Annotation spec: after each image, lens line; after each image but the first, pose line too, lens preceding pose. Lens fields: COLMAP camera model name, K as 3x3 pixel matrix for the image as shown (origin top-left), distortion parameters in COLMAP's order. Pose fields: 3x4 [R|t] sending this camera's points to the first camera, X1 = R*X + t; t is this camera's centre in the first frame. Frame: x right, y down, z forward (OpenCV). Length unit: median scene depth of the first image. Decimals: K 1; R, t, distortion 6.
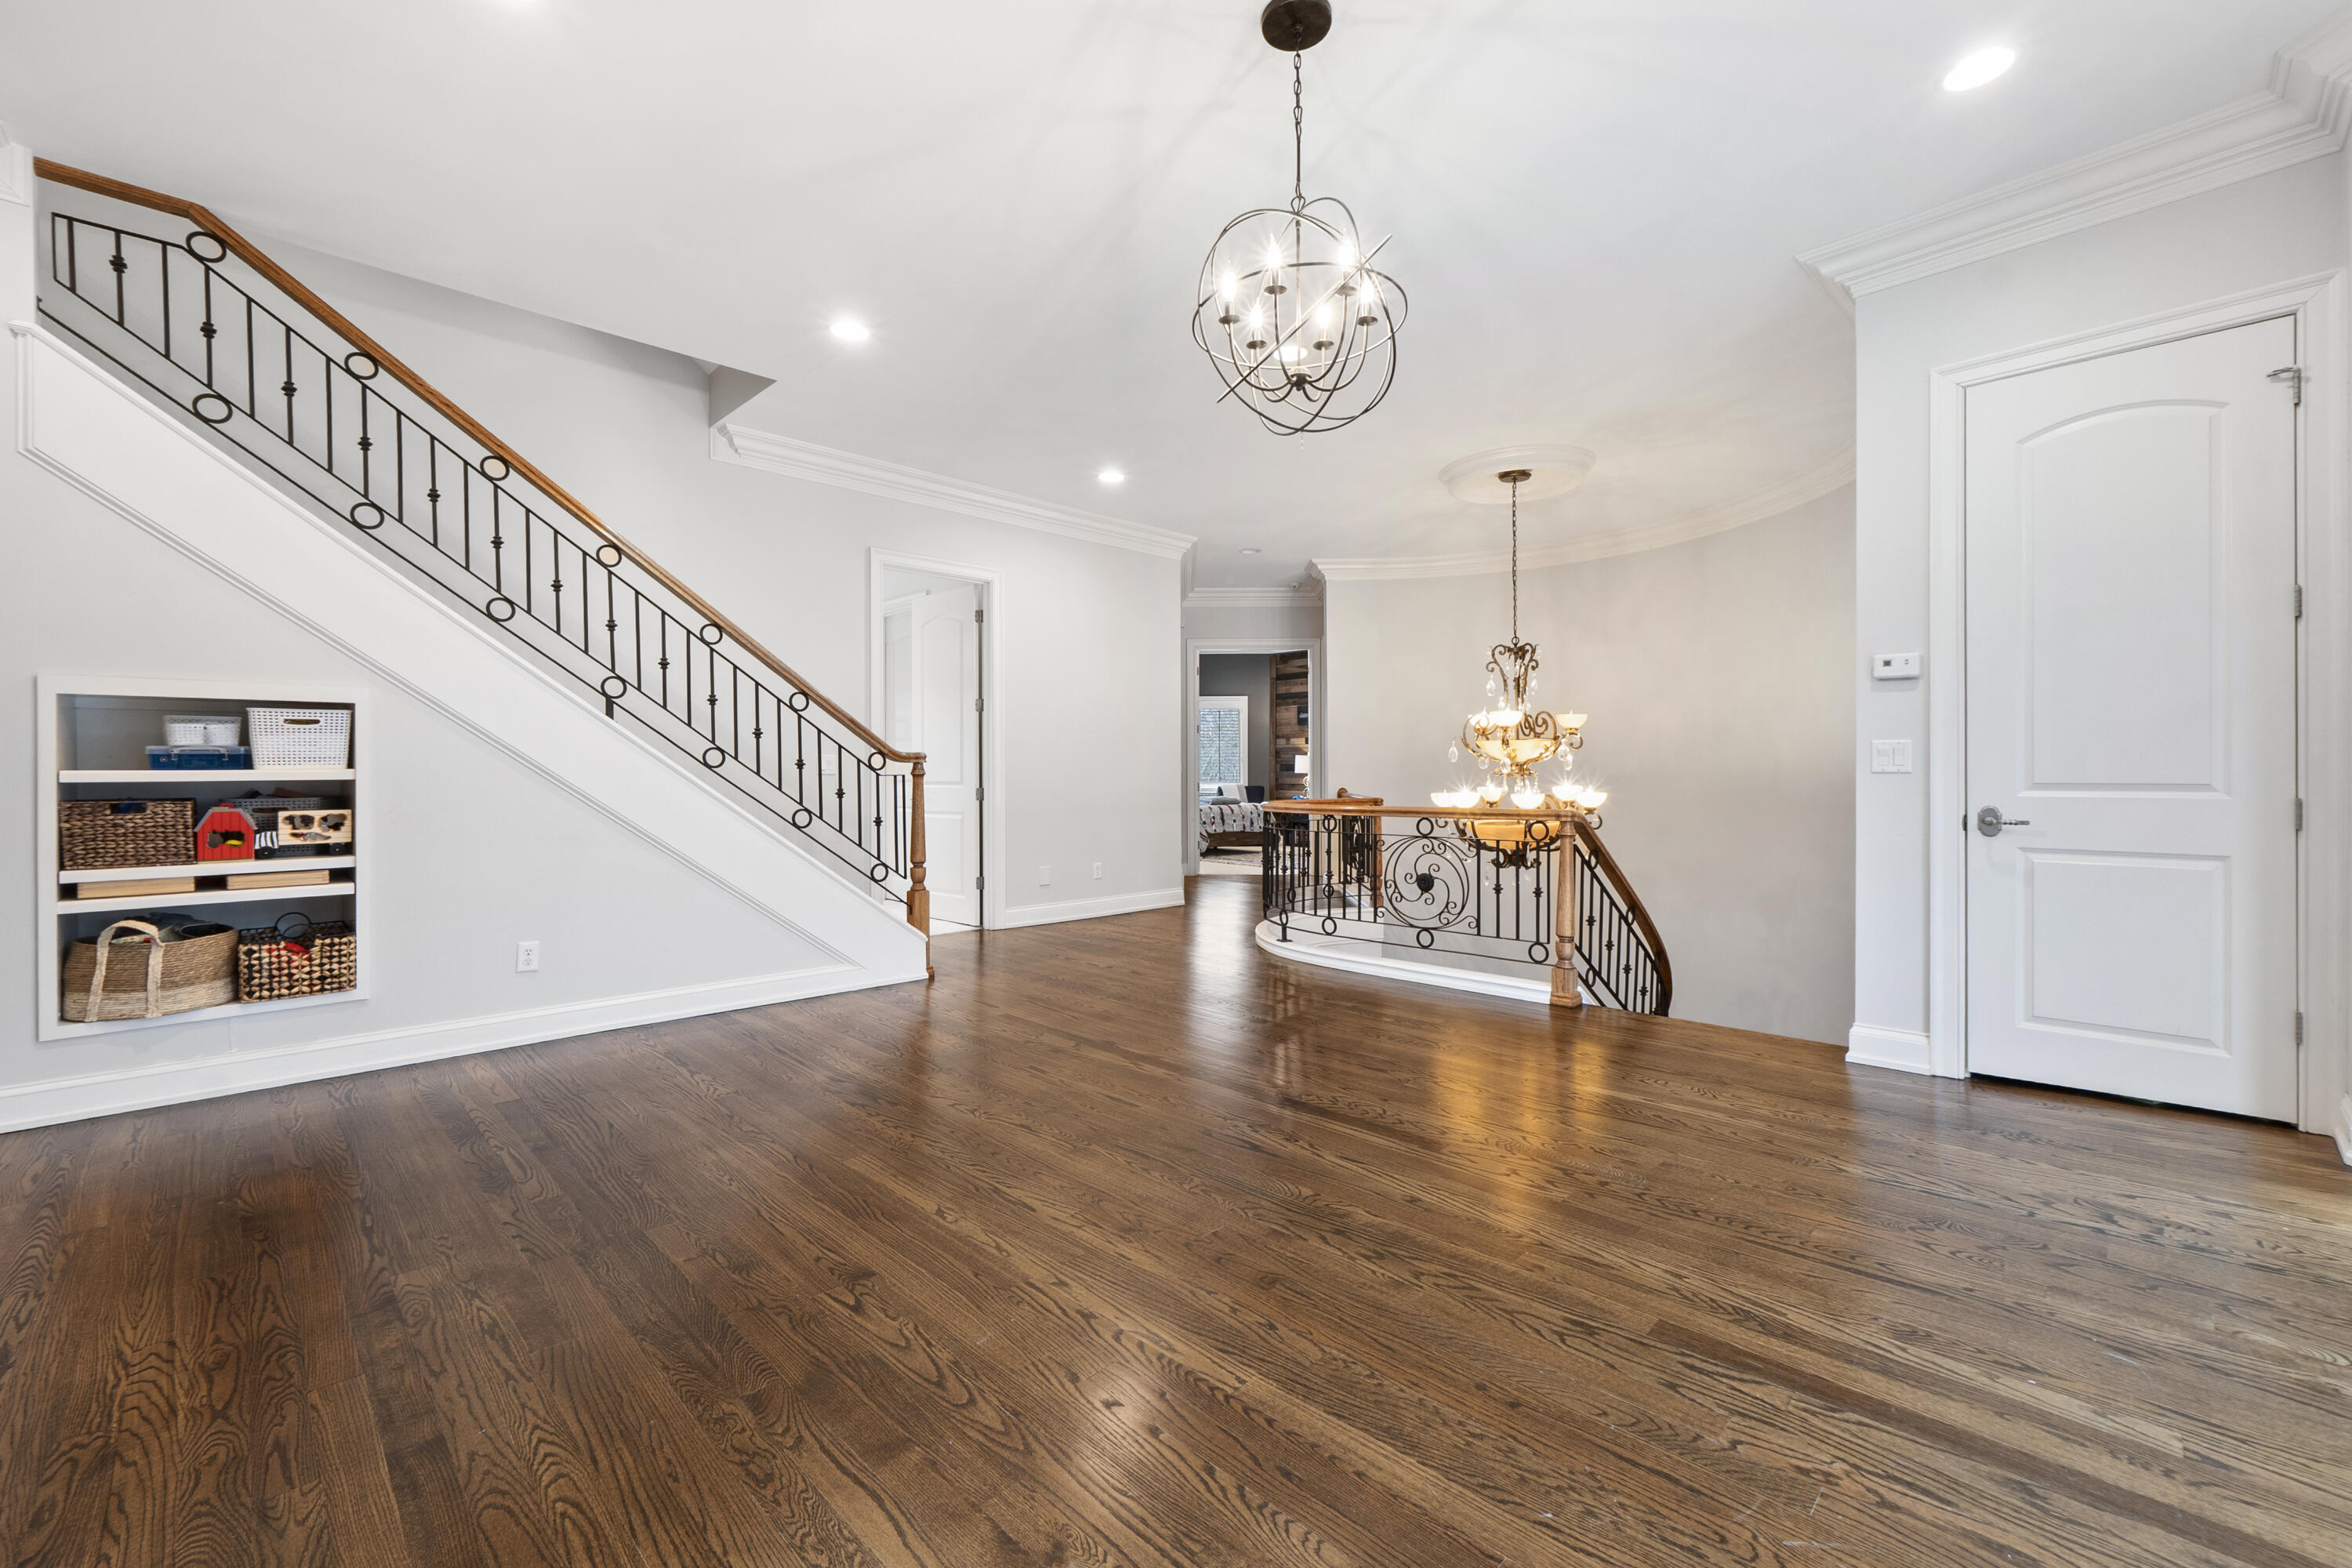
lens RADIAL K [[980.3, 0, 1176.0], [0, 980.3, 784.0], [0, 0, 1]] dist [0.006266, -0.006011]
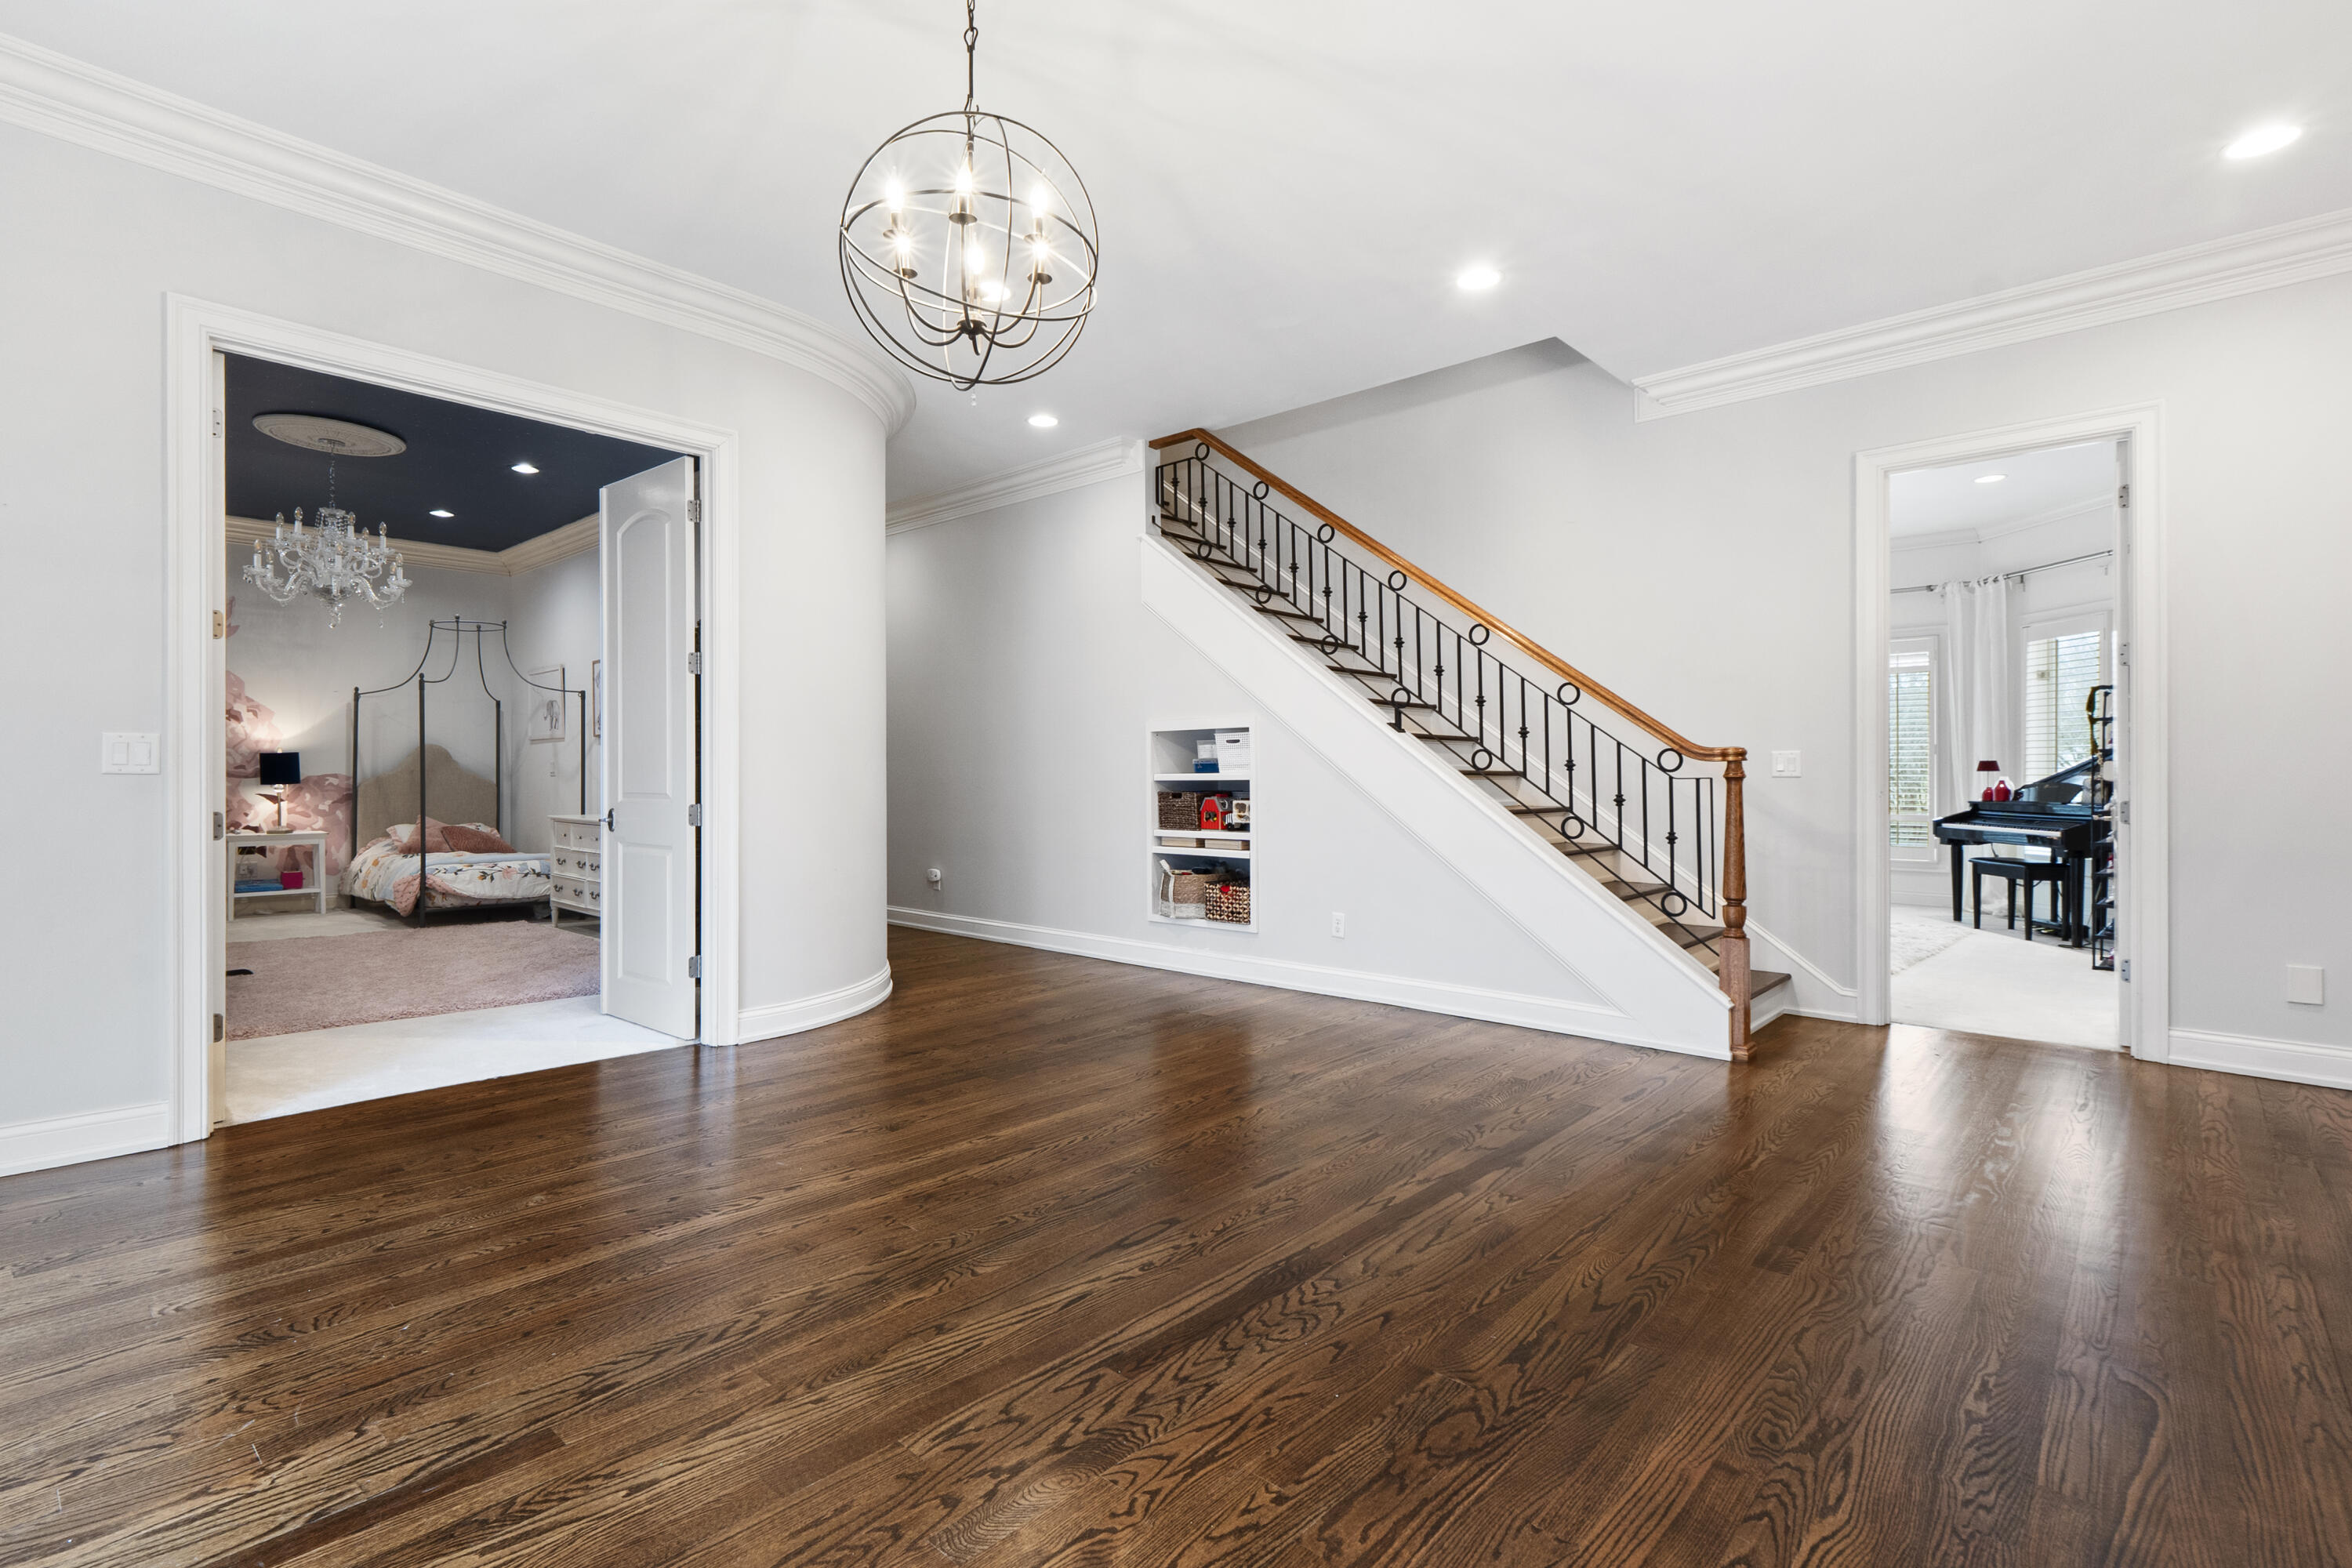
lens RADIAL K [[1120.0, 0, 1172.0], [0, 1120.0, 782.6], [0, 0, 1]] dist [-0.004208, -0.000004]
pose [[0.041645, 0.005219, -0.999119, 1.081071], [-0.013436, 0.999899, 0.004663, -0.008354], [0.999042, 0.013229, 0.041711, 1.099346]]
